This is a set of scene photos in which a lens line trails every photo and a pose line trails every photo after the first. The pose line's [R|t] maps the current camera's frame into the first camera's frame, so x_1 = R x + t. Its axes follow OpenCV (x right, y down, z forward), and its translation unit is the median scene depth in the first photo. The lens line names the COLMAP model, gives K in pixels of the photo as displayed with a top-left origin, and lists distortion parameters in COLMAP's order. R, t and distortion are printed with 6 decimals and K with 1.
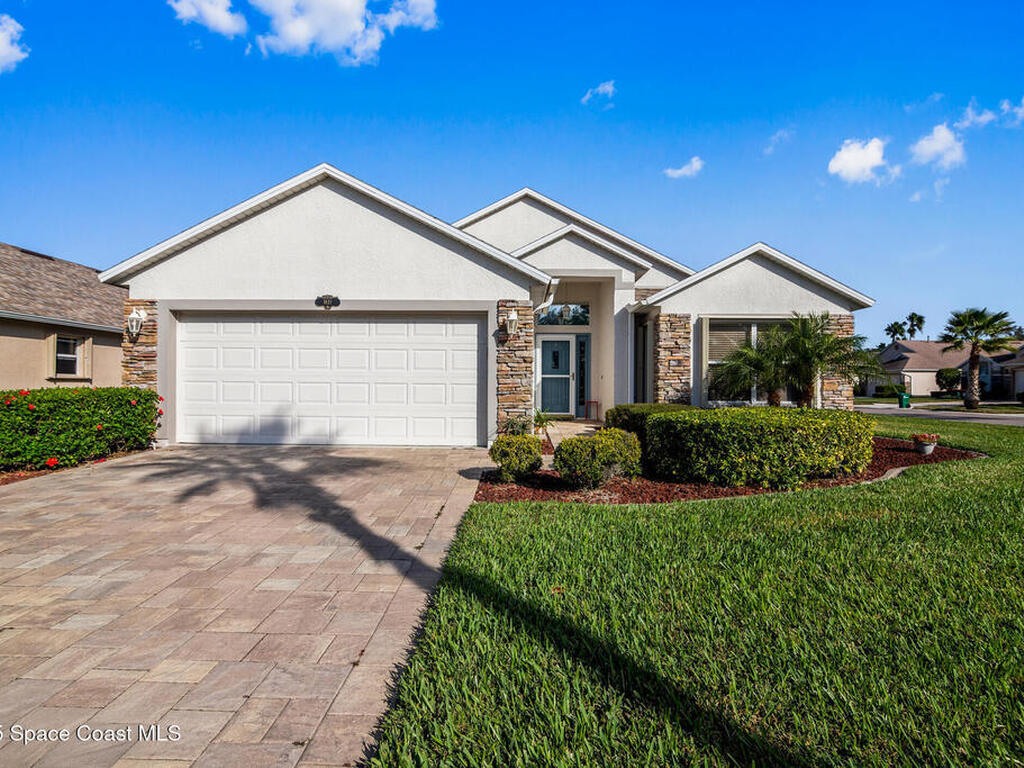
lens RADIAL K [[533.3, 0, 512.7], [0, 533.3, 379.8], [0, 0, 1]] dist [-0.004075, -0.010140]
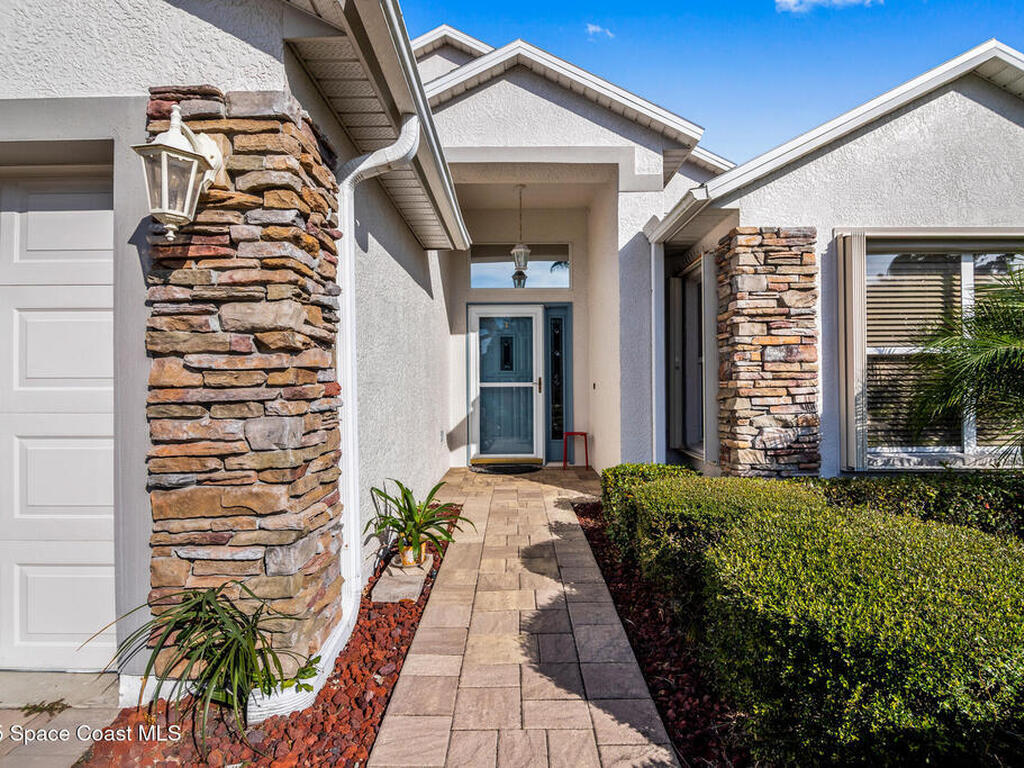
lens RADIAL K [[533.3, 0, 512.7], [0, 533.3, 379.8], [0, 0, 1]] dist [-0.004075, -0.010140]
pose [[0.999902, -0.012146, 0.006935, 0.107072], [0.012149, 0.999926, -0.000438, -0.014441], [-0.006930, 0.000523, 0.999976, 0.609652]]
